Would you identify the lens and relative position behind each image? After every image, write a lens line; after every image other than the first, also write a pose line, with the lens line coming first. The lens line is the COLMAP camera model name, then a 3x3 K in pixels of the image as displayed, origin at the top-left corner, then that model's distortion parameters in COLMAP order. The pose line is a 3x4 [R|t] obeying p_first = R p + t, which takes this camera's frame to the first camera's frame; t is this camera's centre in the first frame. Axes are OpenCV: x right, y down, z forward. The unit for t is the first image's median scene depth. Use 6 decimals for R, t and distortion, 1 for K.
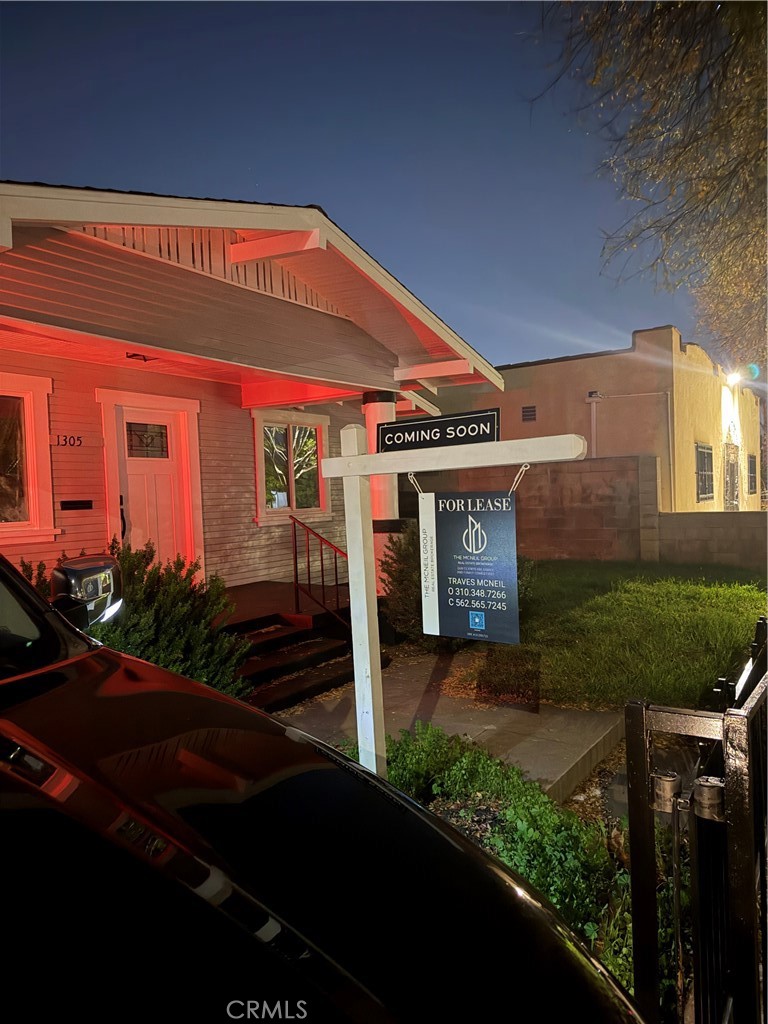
lens RADIAL K [[719.8, 0, 384.0], [0, 719.8, 512.0], [0, 0, 1]] dist [-0.002074, -0.000378]
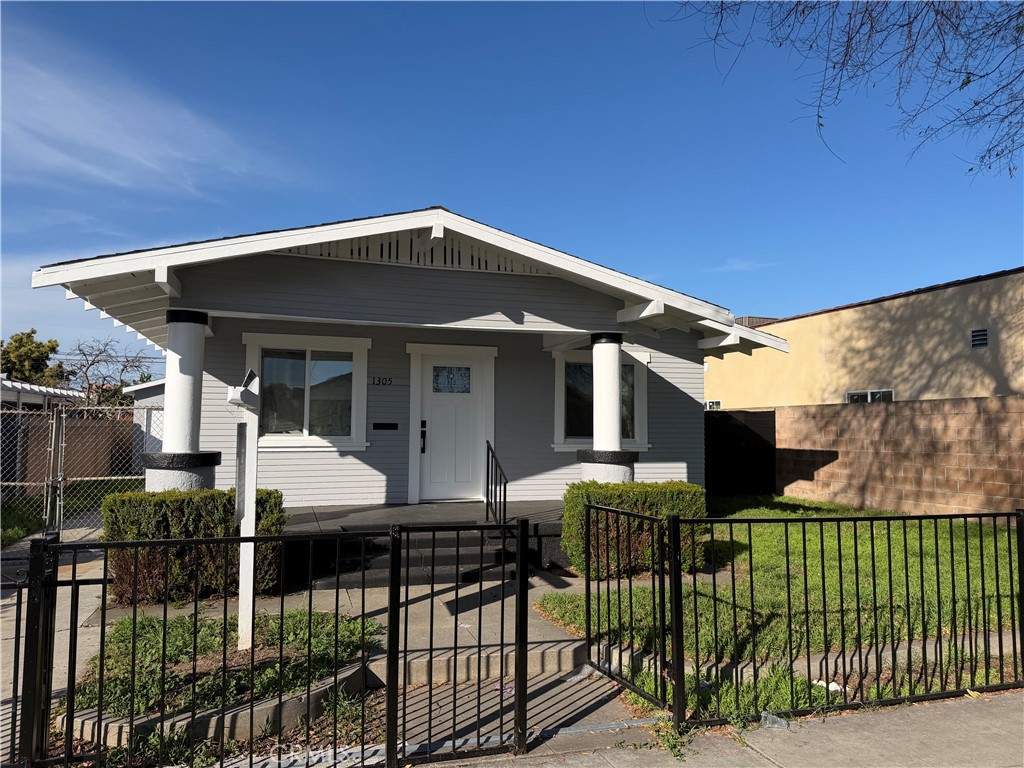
lens RADIAL K [[720.2, 0, 513.1], [0, 720.2, 388.0], [0, 0, 1]] dist [0.052962, -0.053477]
pose [[0.772148, 0.002660, -0.635437, 1.432988], [-0.048731, 0.997294, -0.055039, -0.041356], [0.633572, 0.073464, 0.770188, 0.150412]]
